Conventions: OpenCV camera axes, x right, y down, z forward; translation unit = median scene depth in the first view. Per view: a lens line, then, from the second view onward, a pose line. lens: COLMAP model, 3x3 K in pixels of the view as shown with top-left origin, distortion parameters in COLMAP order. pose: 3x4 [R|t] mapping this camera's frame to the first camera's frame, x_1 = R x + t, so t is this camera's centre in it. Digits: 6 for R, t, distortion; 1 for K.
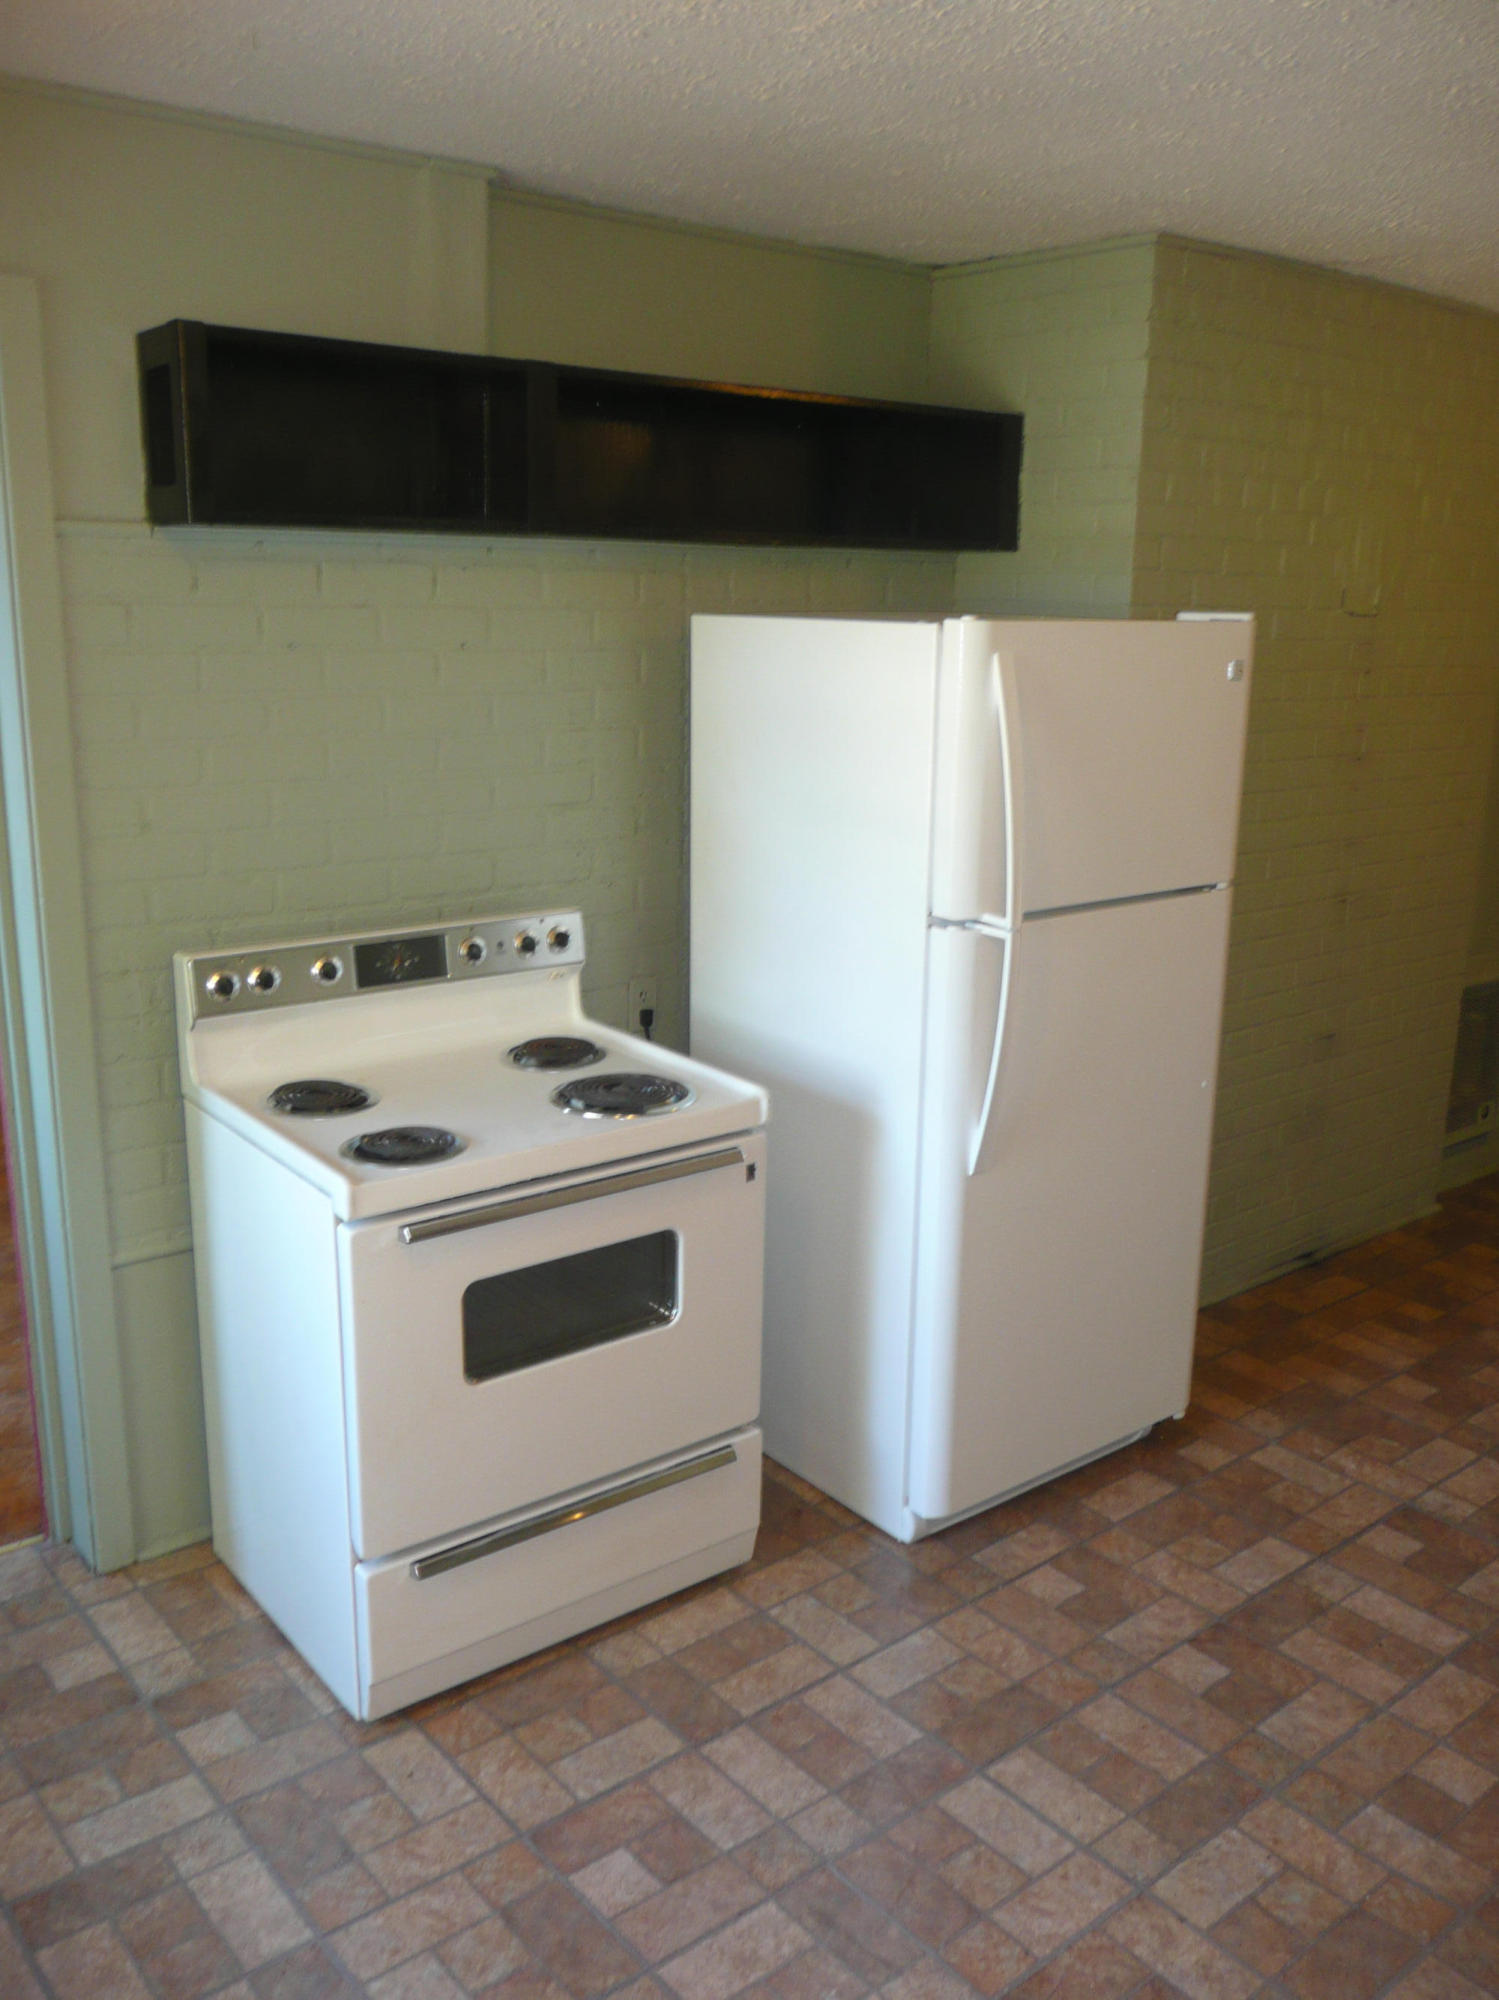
lens RADIAL K [[1679.6, 0, 750.9], [0, 1679.6, 1000.3], [0, 0, 1]] dist [-0.026540, 0.011421]
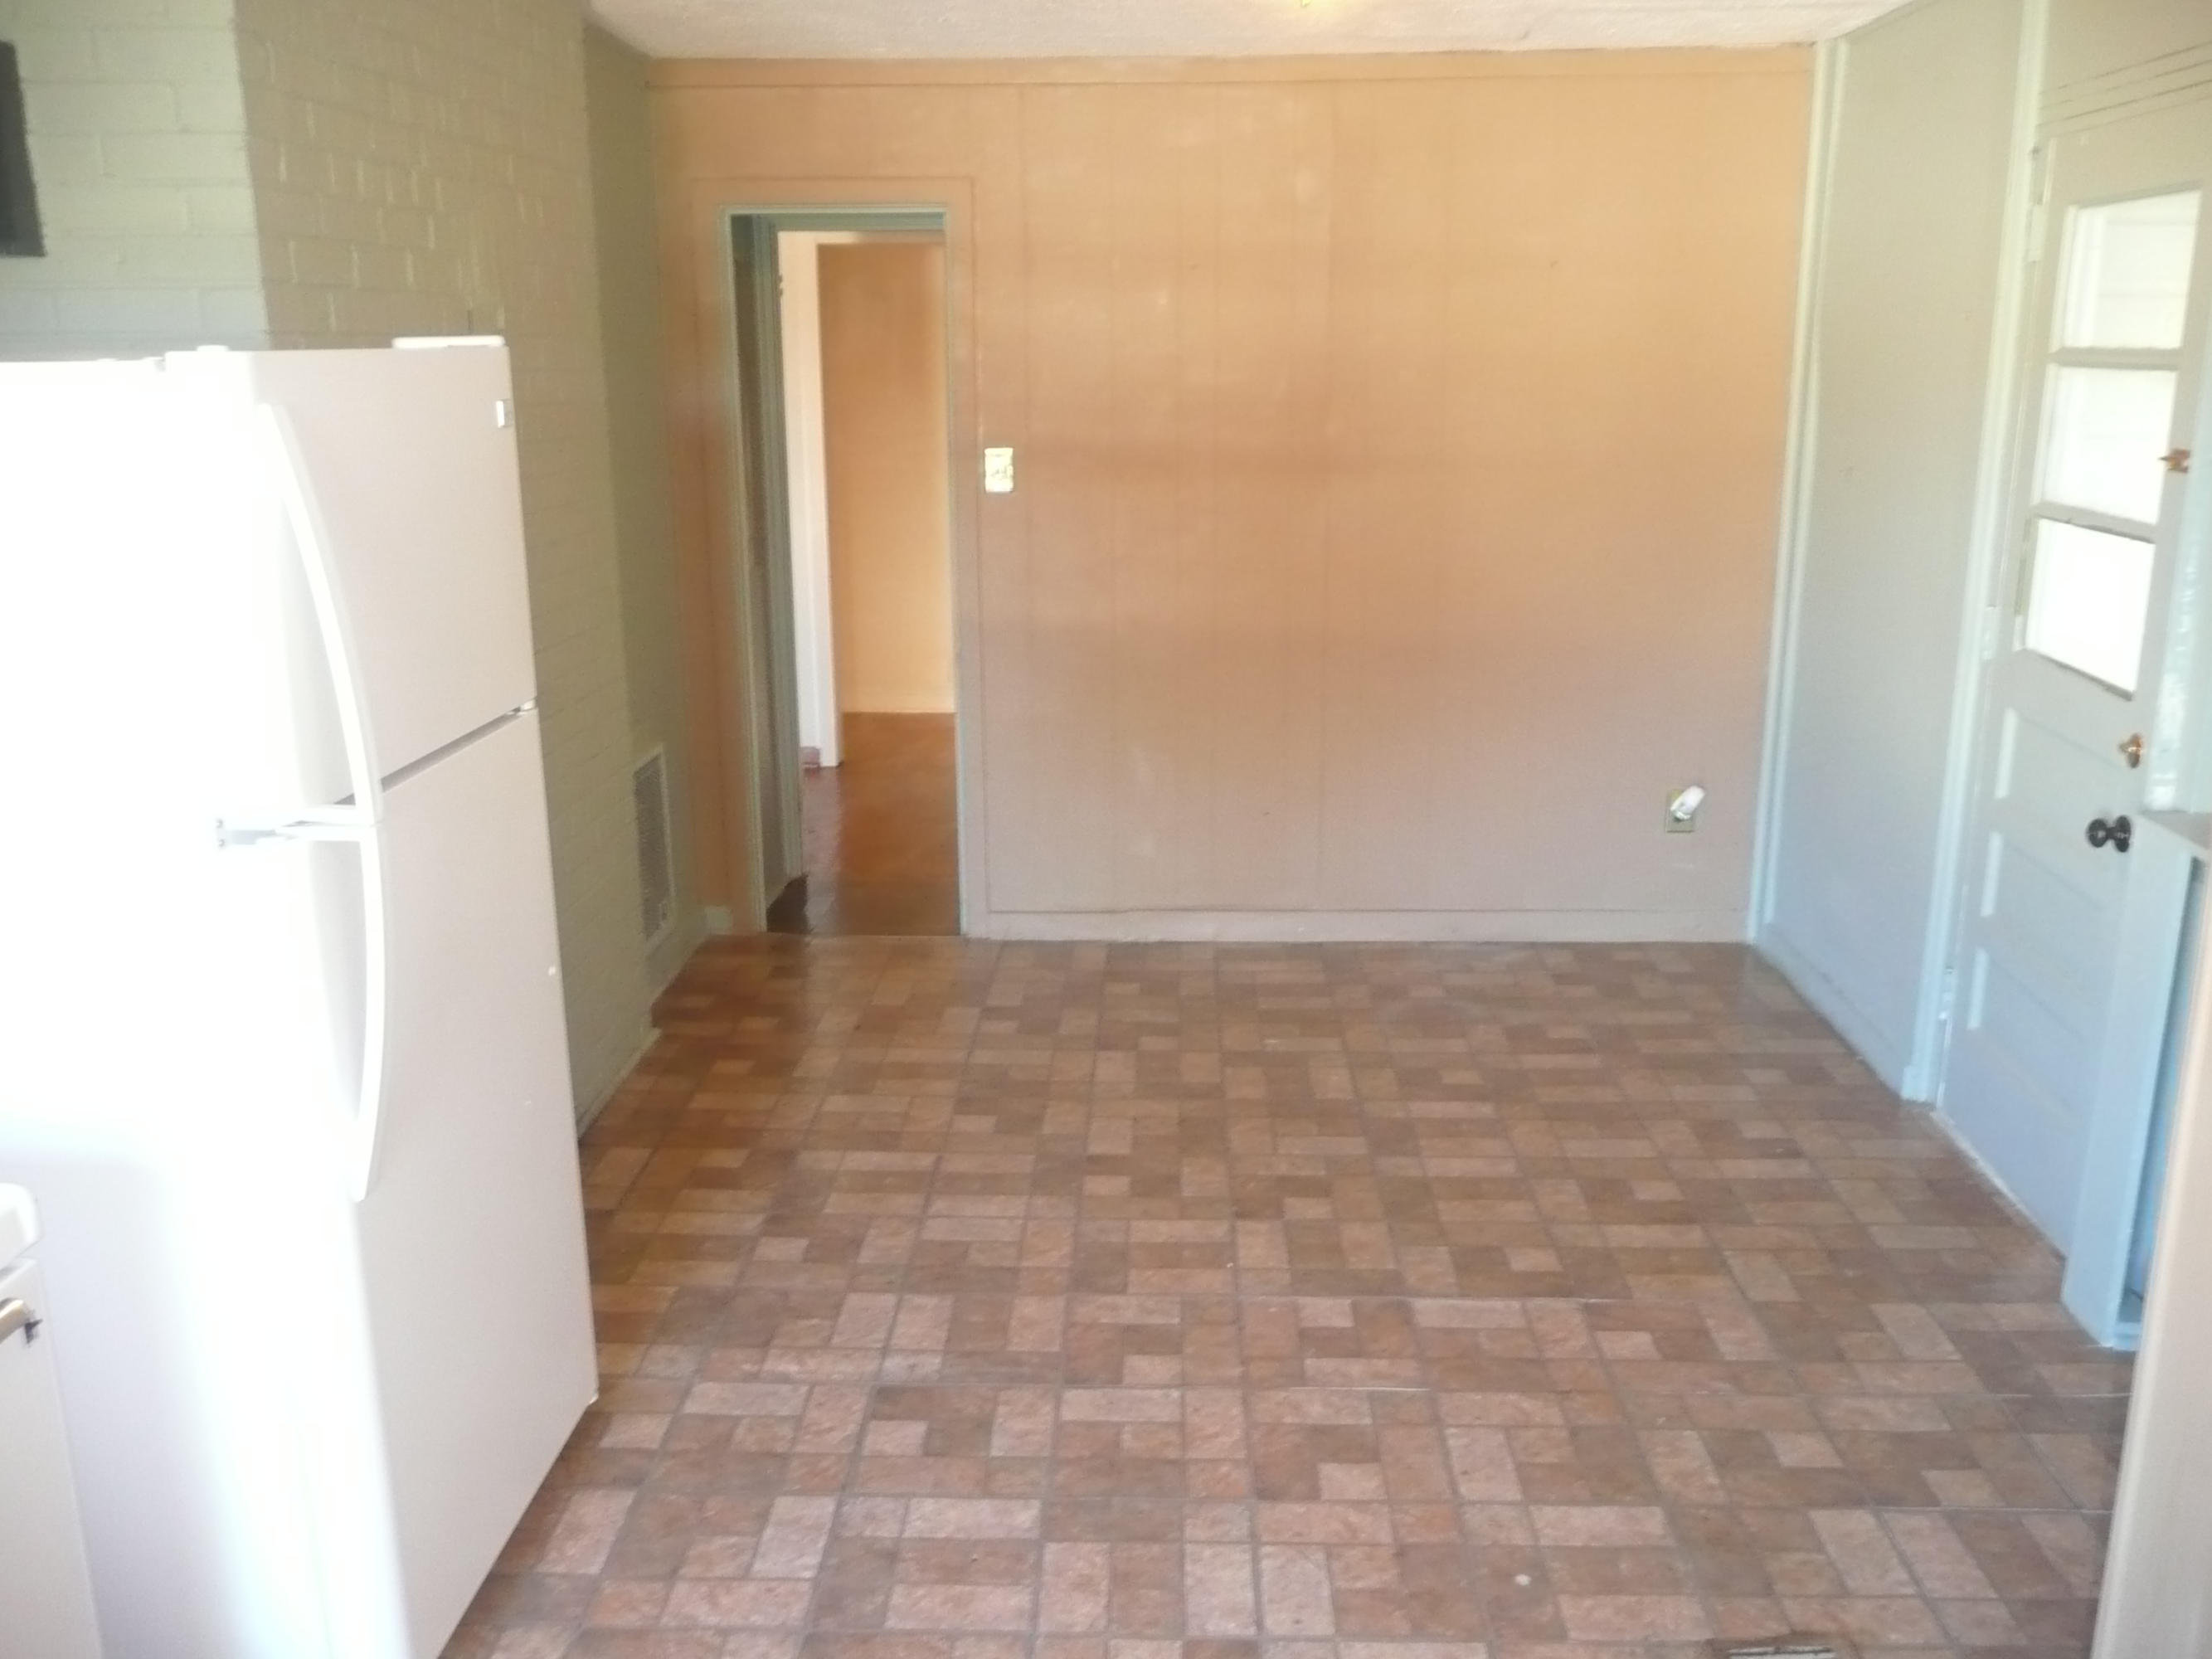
lens RADIAL K [[1857.7, 0, 1108.7], [0, 1857.7, 827.4], [0, 0, 1]] dist [-0.026540, 0.011421]
pose [[0.658225, -0.211209, 0.722586, -0.158785], [0.195464, 0.974868, 0.106895, -0.055101], [-0.727003, 0.070878, 0.682967, 0.264205]]
